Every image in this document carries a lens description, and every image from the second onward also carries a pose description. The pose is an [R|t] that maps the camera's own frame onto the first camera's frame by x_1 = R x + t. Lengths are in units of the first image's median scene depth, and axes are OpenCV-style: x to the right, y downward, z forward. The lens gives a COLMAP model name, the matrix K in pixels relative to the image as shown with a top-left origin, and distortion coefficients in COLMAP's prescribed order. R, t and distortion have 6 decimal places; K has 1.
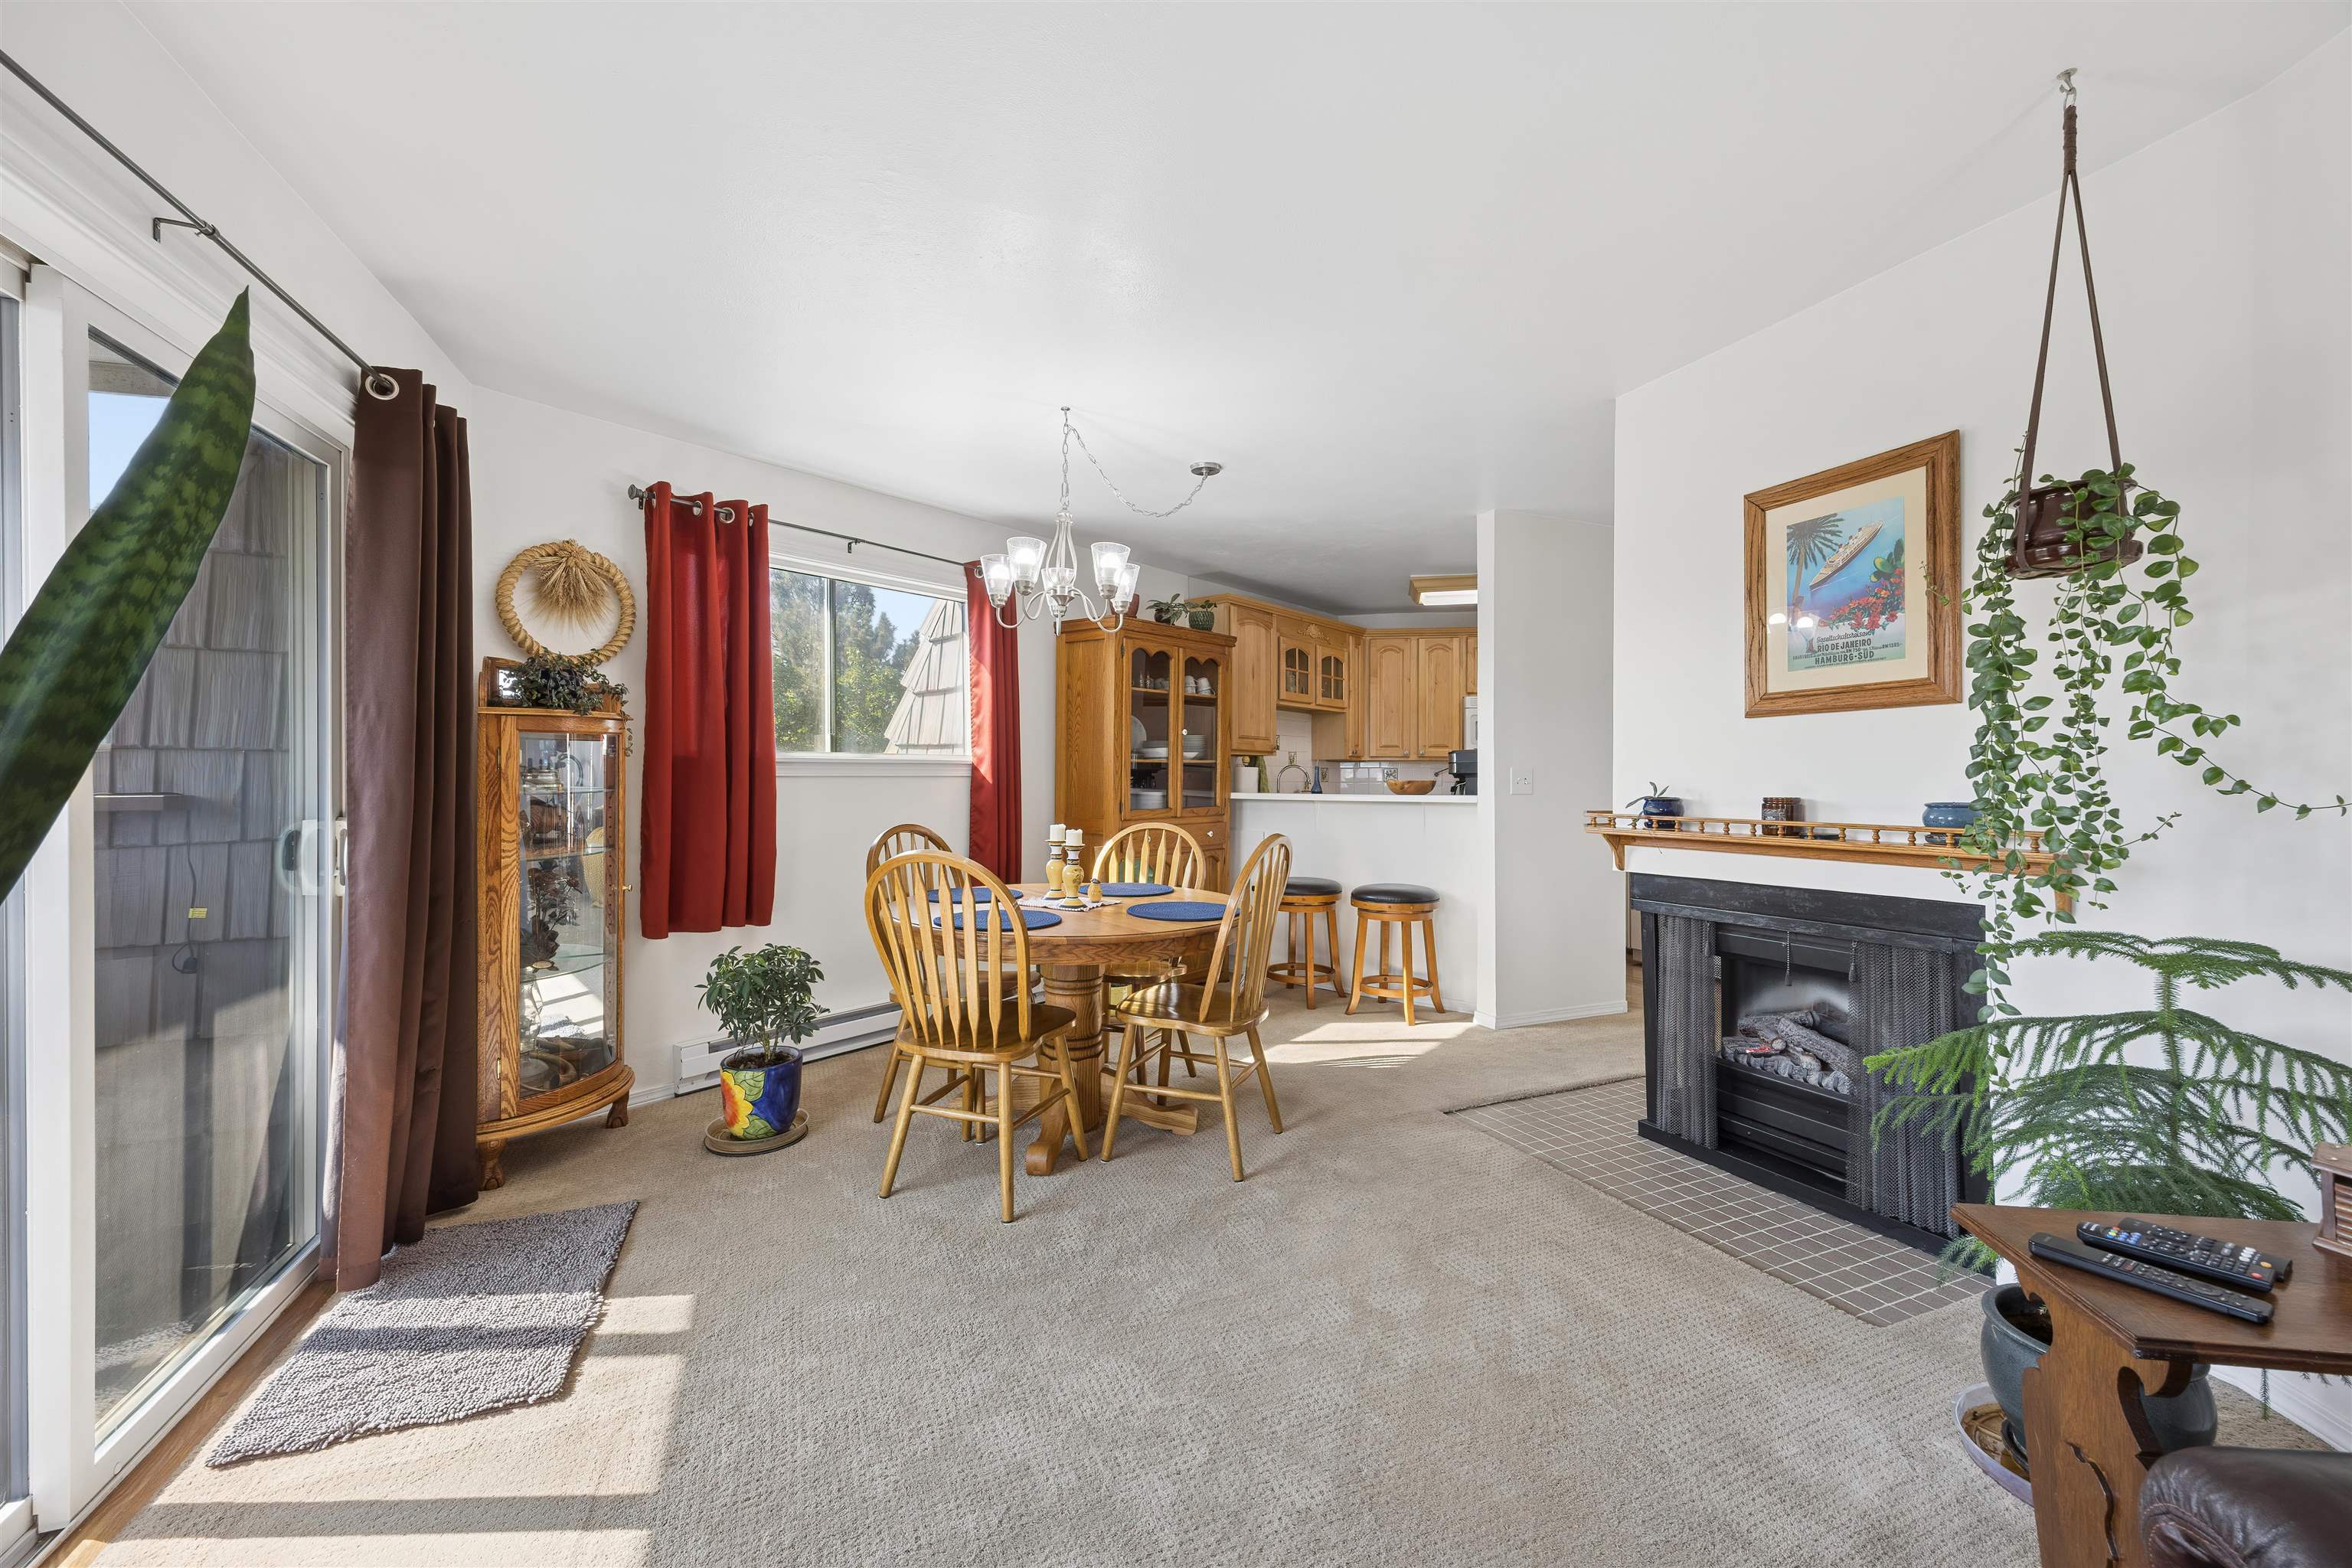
lens RADIAL K [[940.3, 0, 1173.7], [0, 940.3, 779.6], [0, 0, 1]] dist [0.001997, 0.000271]
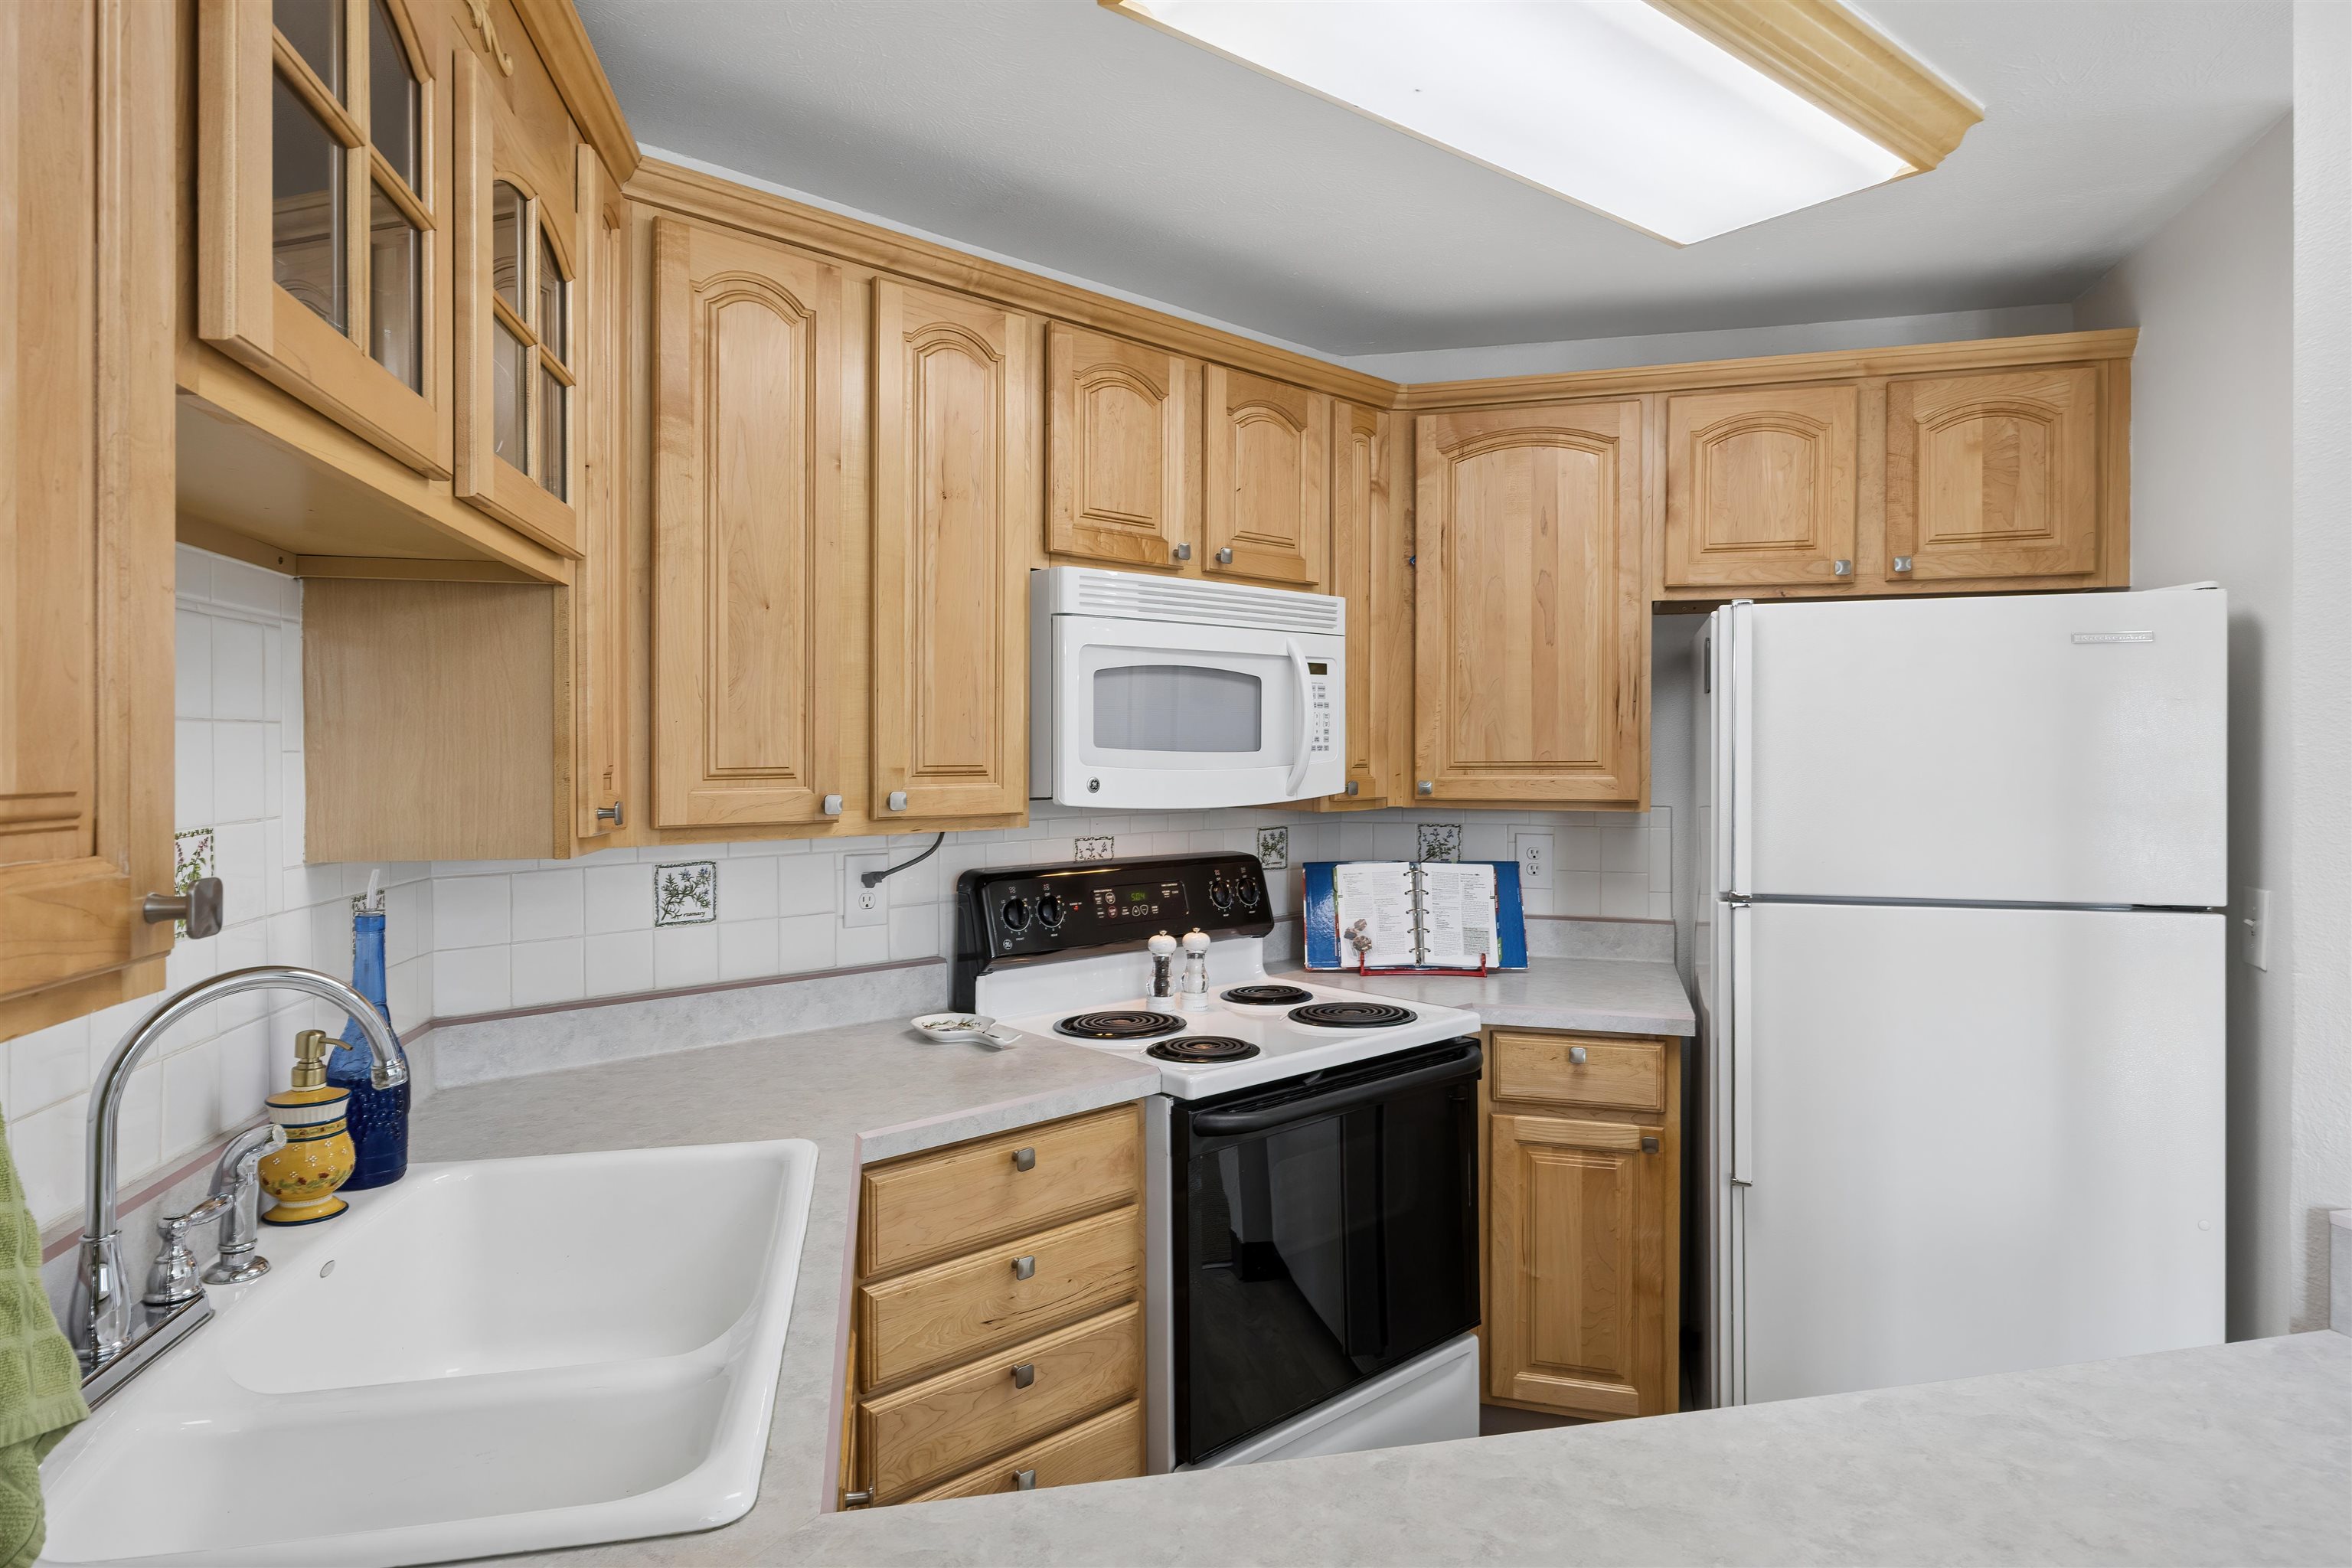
lens RADIAL K [[1317.3, 0, 1181.0], [0, 1317.3, 752.8], [0, 0, 1]] dist [-0.001474, -0.000827]
pose [[0.624176, -0.005309, 0.781266, 0.147901], [-0.000305, 0.999975, 0.007038, -0.095804], [-0.781284, -0.004631, 0.624159, 1.716195]]
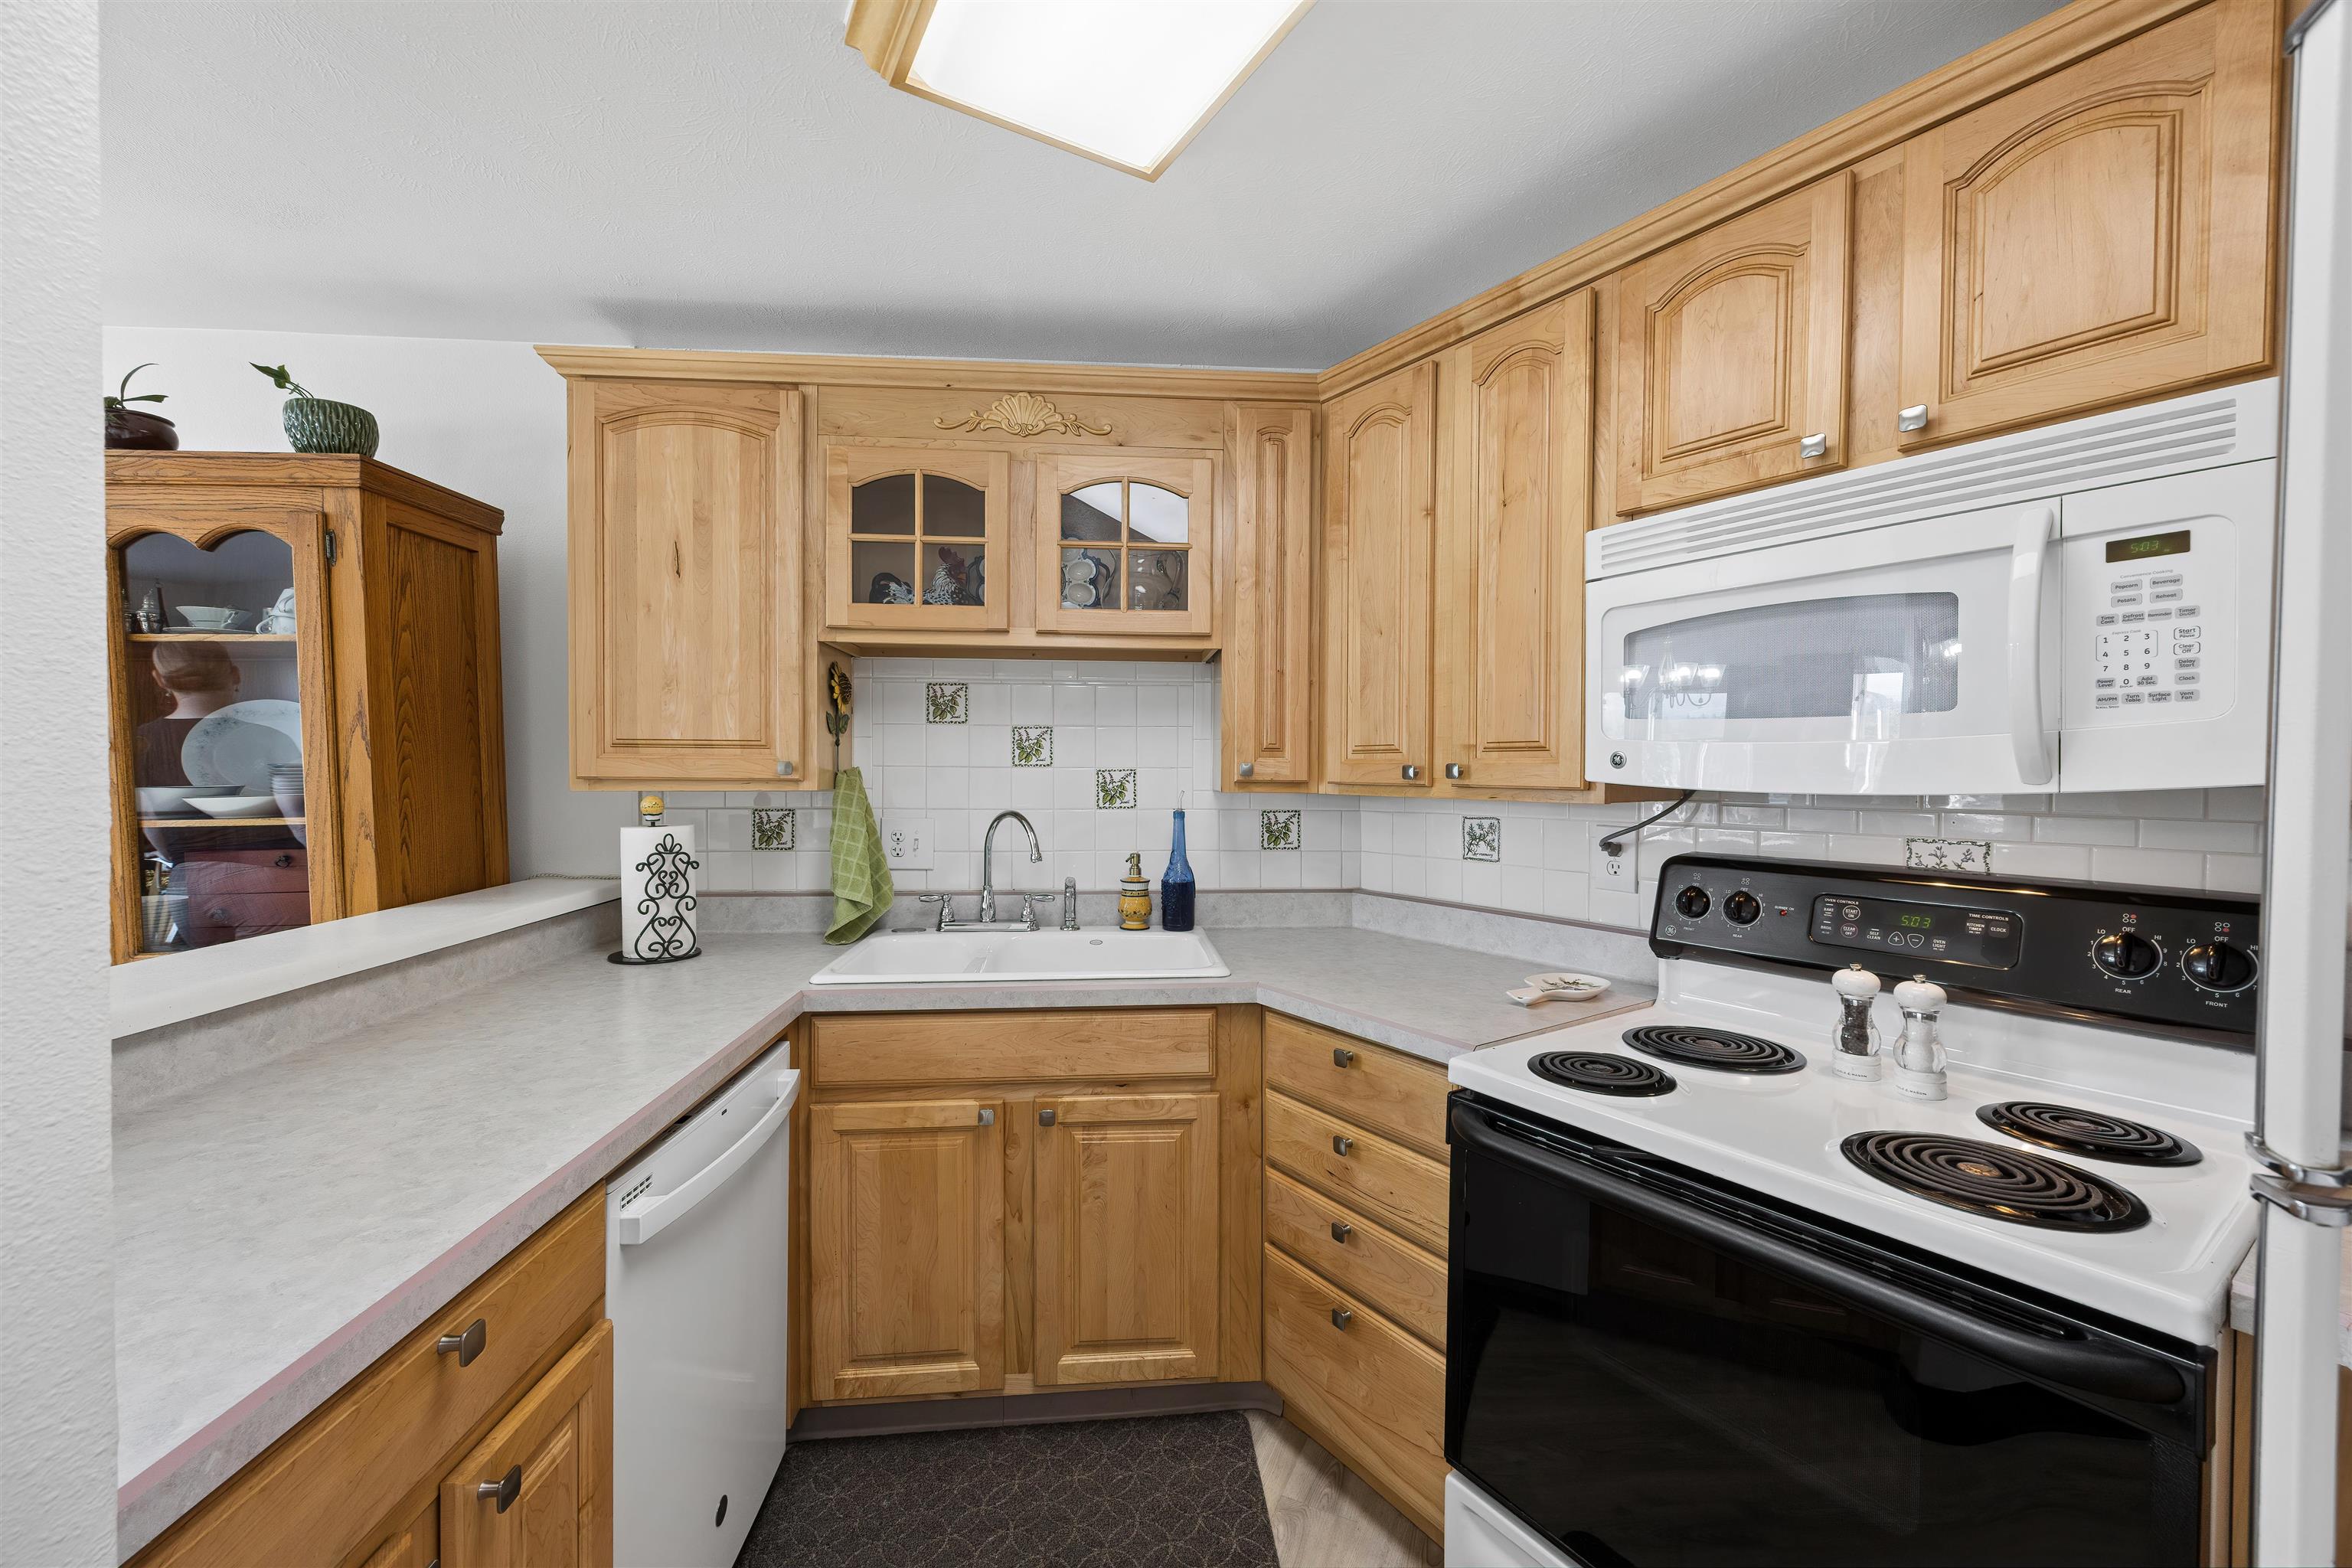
lens RADIAL K [[925.9, 0, 1181.7], [0, 925.9, 780.2], [0, 0, 1]] dist [0.002483, 0.000134]
pose [[0.696262, 0.009005, -0.717731, 0.910733], [0.001461, 0.999901, 0.013963, -0.067916], [0.717786, -0.010771, 0.696180, 1.722093]]
